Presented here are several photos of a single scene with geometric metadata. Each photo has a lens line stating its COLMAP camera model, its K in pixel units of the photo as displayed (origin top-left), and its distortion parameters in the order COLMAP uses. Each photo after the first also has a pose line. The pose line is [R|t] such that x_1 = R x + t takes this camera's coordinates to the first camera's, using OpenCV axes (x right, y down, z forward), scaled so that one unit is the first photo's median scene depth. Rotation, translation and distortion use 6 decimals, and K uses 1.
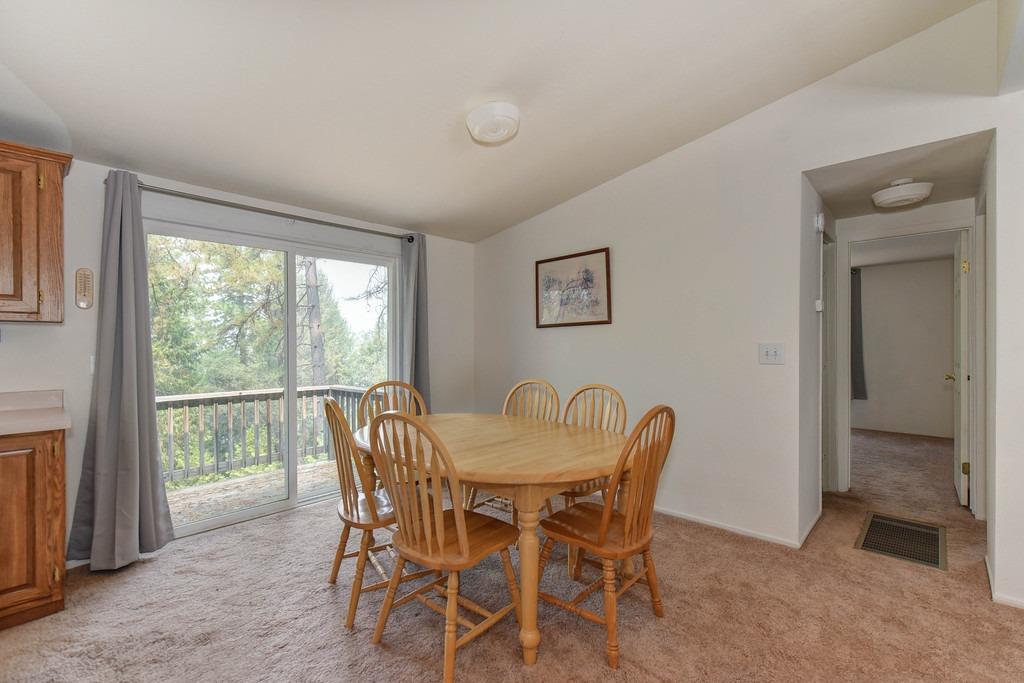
lens RADIAL K [[458.6, 0, 512.8], [0, 458.6, 338.3], [0, 0, 1]] dist [0.004188, 0.000214]
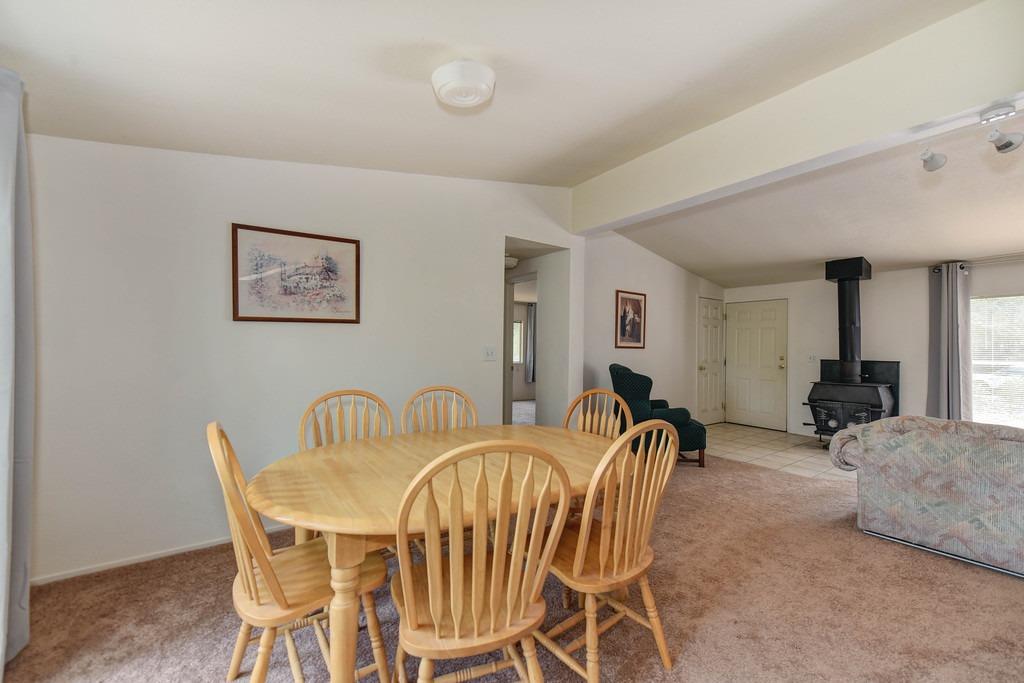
lens RADIAL K [[400.7, 0, 516.1], [0, 400.7, 342.7], [0, 0, 1]] dist [0.007647, 0.001527]
pose [[0.185571, 0.018511, 0.982457, -0.504795], [-0.019161, 0.999701, -0.015216, 0.012476], [-0.982444, -0.016001, 0.185870, 0.523239]]
